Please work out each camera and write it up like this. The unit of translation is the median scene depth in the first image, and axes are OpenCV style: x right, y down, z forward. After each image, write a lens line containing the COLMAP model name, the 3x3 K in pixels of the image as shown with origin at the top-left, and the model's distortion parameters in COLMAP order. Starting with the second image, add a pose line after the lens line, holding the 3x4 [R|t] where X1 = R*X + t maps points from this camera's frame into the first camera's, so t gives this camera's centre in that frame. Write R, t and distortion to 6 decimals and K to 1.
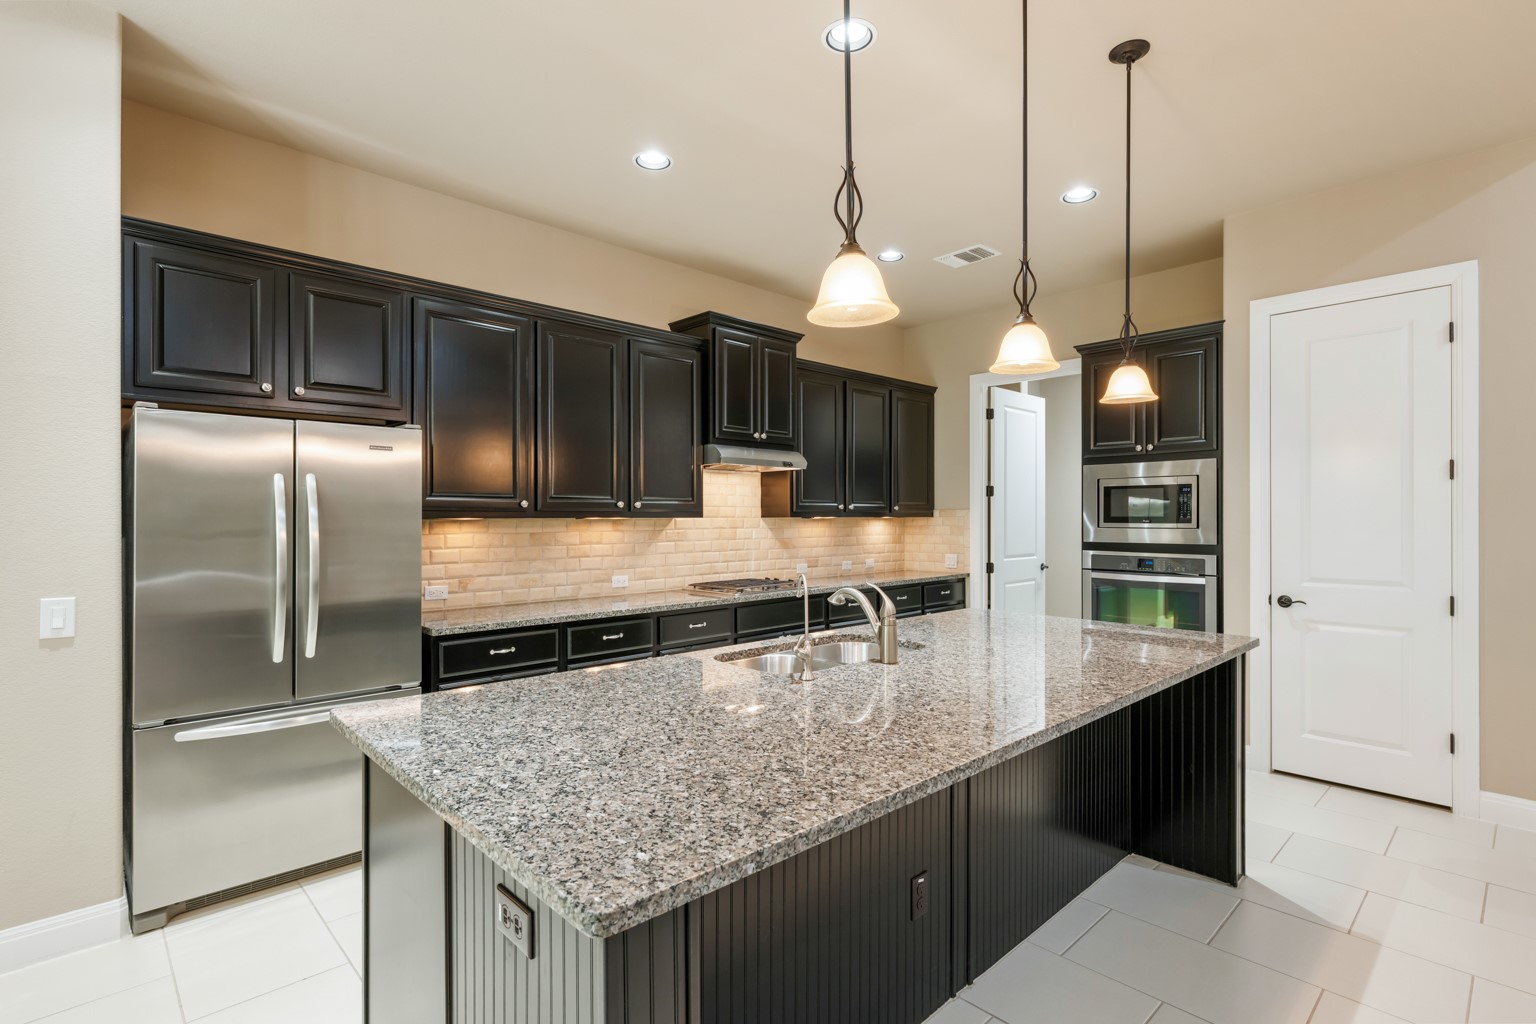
lens RADIAL K [[742.4, 0, 776.2], [0, 742.4, 519.1], [0, 0, 1]] dist [0.008407, -0.001405]
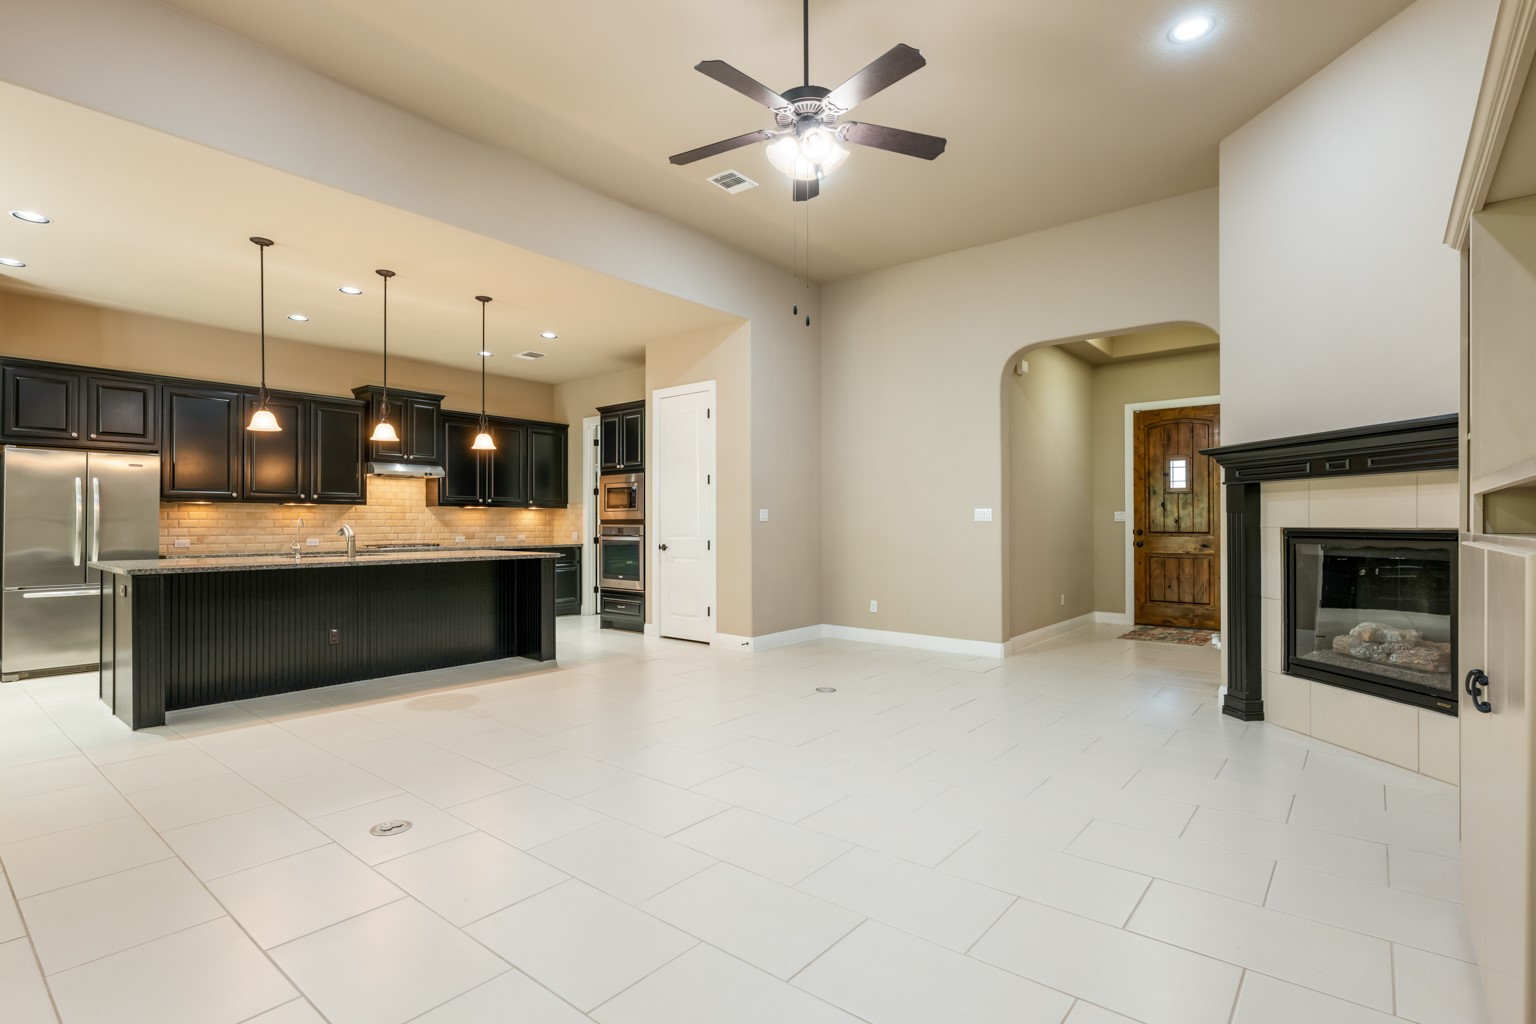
lens RADIAL K [[742.4, 0, 773.5], [0, 742.4, 519.4], [0, 0, 1]] dist [0.008407, -0.001405]
pose [[0.993704, 0.000239, 0.112041, 0.707866], [0.000778, 0.999959, -0.009036, 0.052170], [-0.112038, 0.009066, 0.993663, -0.889583]]
